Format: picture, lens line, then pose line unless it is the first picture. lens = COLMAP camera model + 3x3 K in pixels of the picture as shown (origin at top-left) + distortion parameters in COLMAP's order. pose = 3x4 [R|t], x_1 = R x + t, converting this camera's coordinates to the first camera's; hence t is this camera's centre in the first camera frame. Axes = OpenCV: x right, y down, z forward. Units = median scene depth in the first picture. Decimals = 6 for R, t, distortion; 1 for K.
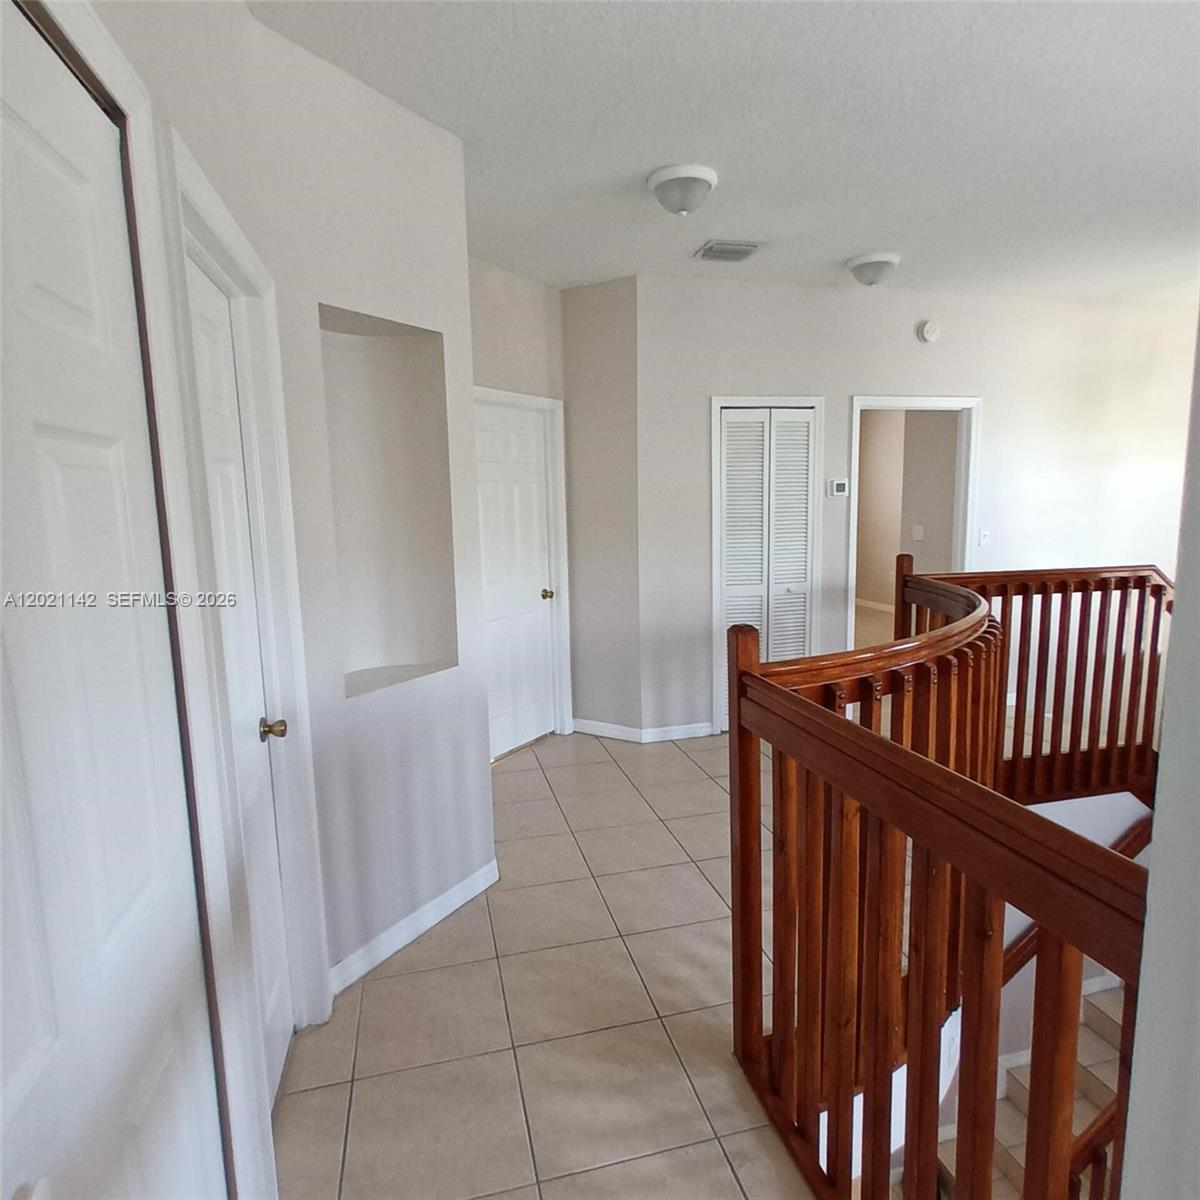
lens RADIAL K [[738.5, 0, 600.3], [0, 738.5, 606.6], [0, 0, 1]] dist [-0.003278, 0.004405]
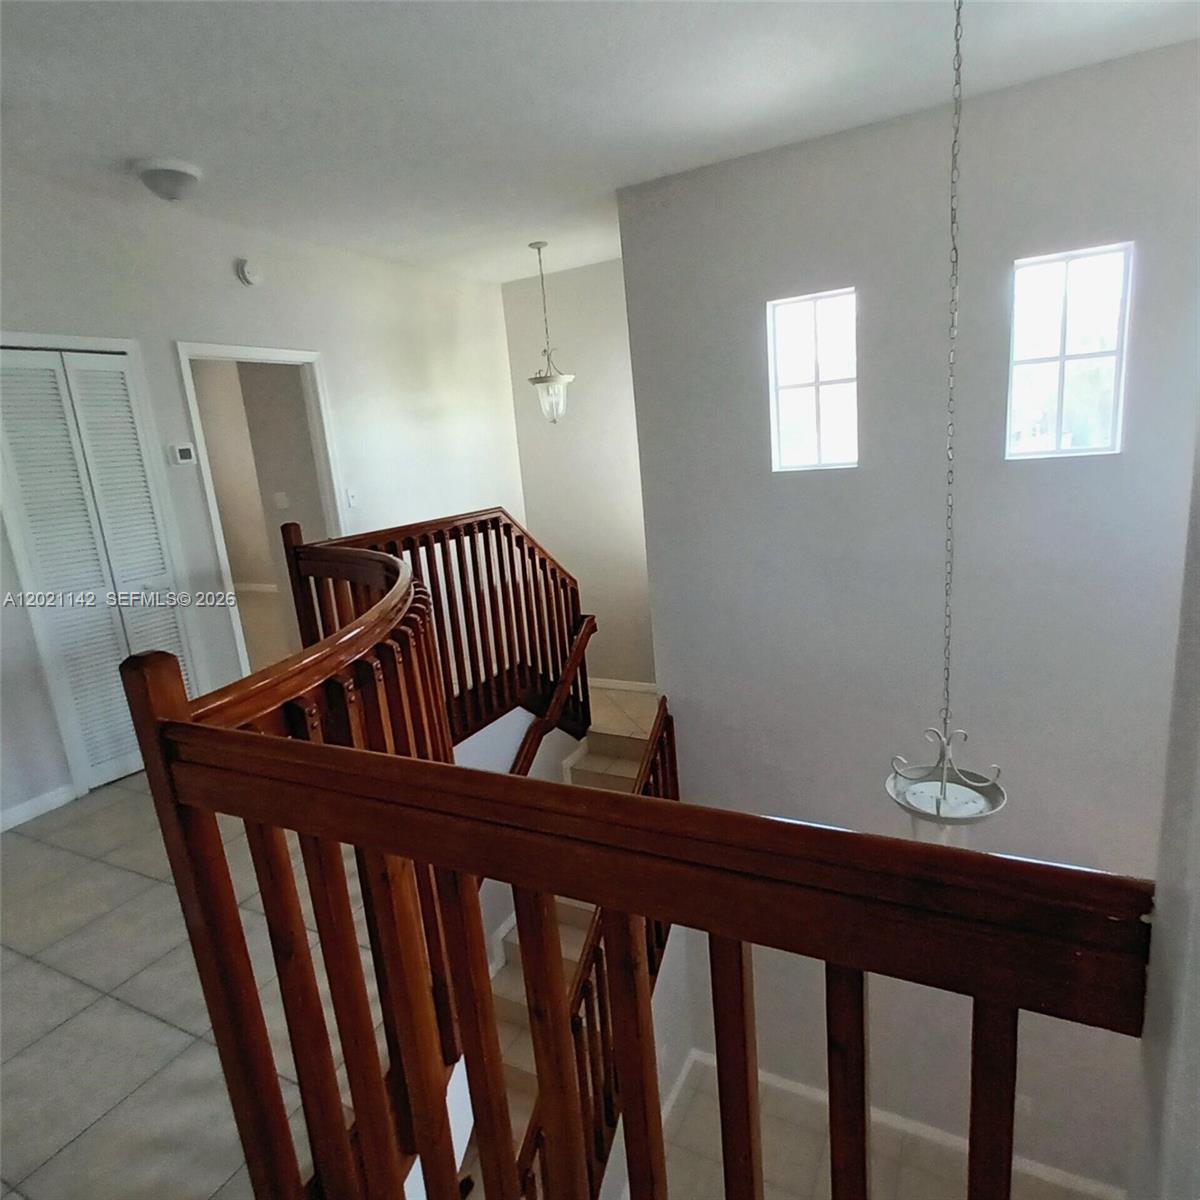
lens RADIAL K [[738.5, 0, 600.3], [0, 738.5, 606.6], [0, 0, 1]] dist [-0.003278, 0.004405]
pose [[0.659536, -0.201535, 0.724152, 0.000225], [0.174792, 0.978098, 0.113014, -0.007536], [-0.731068, 0.052040, 0.680318, 0.123566]]
